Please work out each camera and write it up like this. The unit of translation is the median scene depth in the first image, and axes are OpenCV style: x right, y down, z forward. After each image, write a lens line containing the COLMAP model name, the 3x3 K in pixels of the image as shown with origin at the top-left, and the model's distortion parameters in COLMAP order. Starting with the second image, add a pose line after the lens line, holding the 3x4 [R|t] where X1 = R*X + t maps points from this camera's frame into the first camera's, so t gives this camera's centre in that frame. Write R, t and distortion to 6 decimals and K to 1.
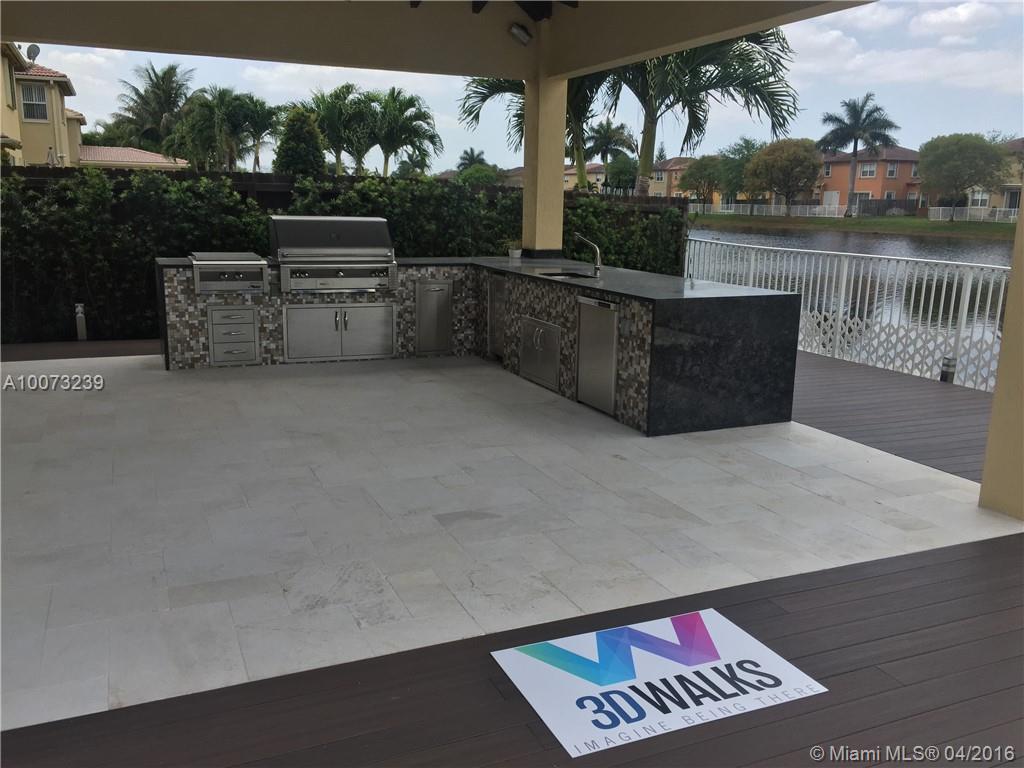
lens RADIAL K [[864.1, 0, 512.0], [0, 864.1, 384.0], [0, 0, 1]] dist [0.077392, -0.109768]
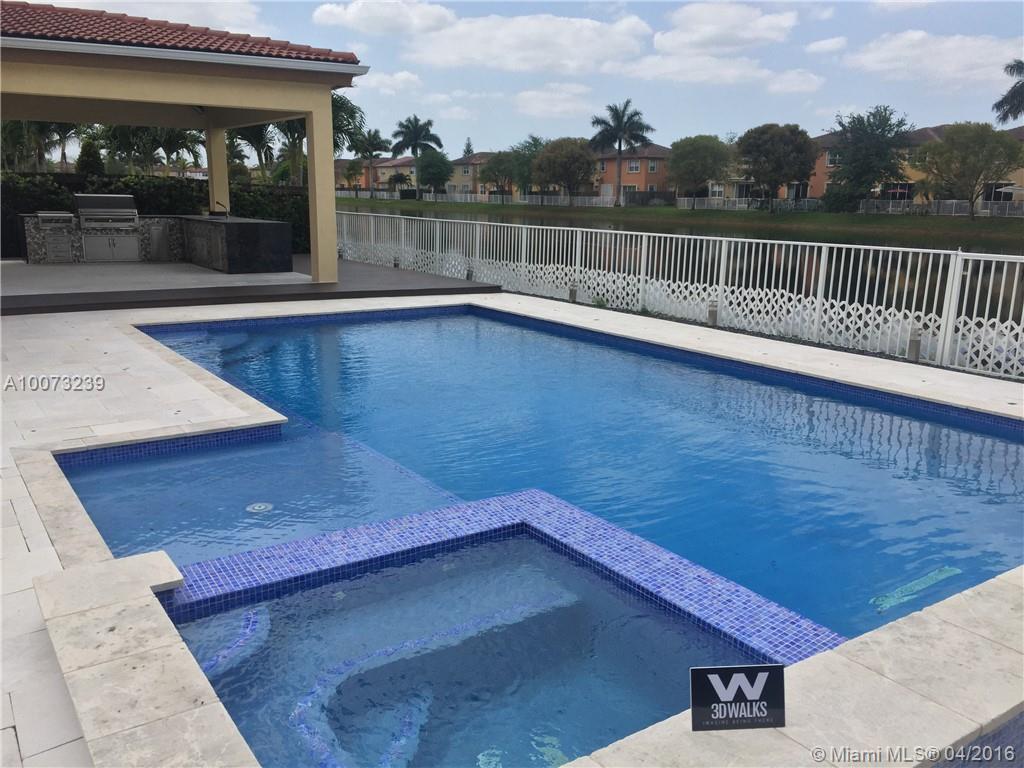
lens RADIAL K [[864.1, 0, 512.0], [0, 864.1, 384.0], [0, 0, 1]] dist [0.077392, -0.109768]
pose [[0.983055, -0.040988, 0.178669, 0.032359], [0.039365, 0.999145, 0.012617, 0.024792], [-0.179034, -0.005369, 0.983828, -0.112844]]
